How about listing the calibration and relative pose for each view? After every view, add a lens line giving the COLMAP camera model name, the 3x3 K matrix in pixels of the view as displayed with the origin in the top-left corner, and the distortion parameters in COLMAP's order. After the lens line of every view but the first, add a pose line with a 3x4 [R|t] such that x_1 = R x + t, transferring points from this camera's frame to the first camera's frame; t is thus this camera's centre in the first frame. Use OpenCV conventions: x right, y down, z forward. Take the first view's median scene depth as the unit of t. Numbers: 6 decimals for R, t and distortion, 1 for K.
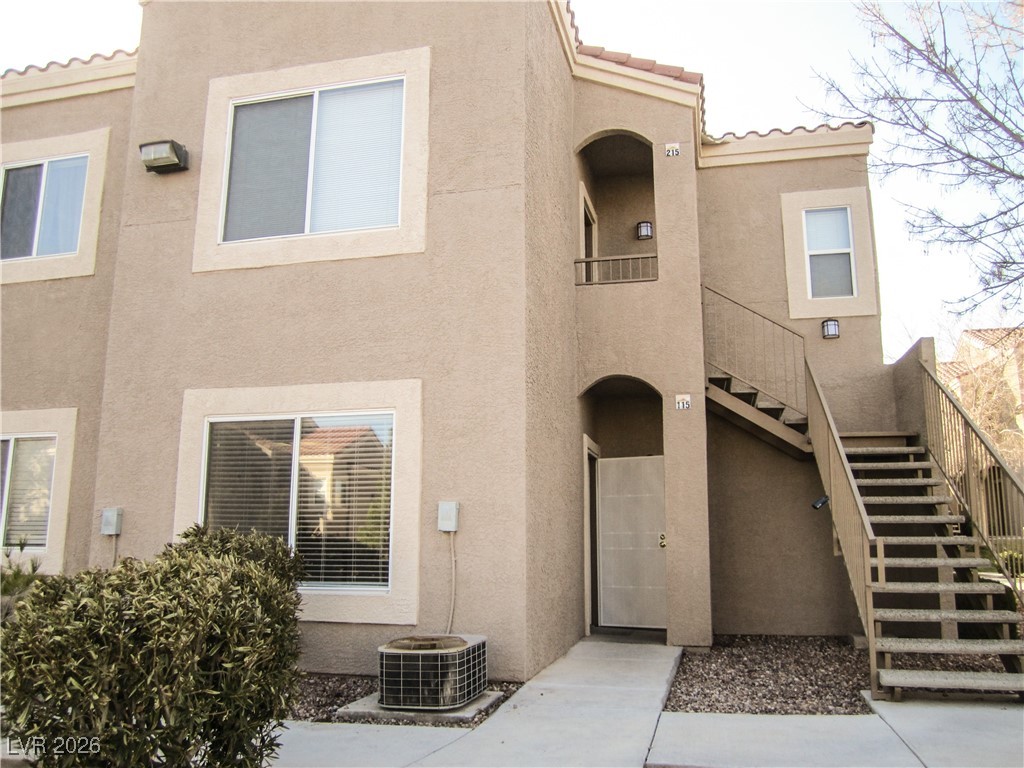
lens RADIAL K [[844.8, 0, 511.9], [0, 844.8, 377.4], [0, 0, 1]] dist [-0.067755, 0.034614]
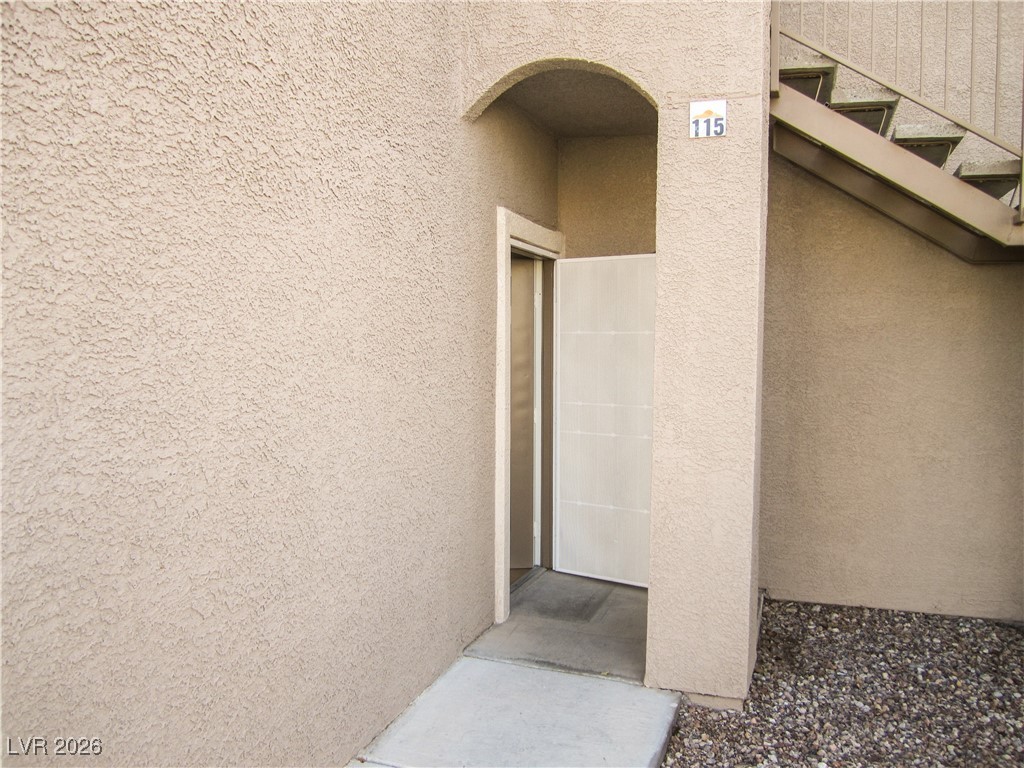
lens RADIAL K [[844.8, 0, 511.9], [0, 844.8, 377.4], [0, 0, 1]] dist [-0.067755, 0.034614]
pose [[0.994593, 0.006110, -0.103672, 0.132656], [0.018774, 0.971242, 0.237353, 0.045387], [0.102140, -0.238016, 0.965876, 0.501033]]
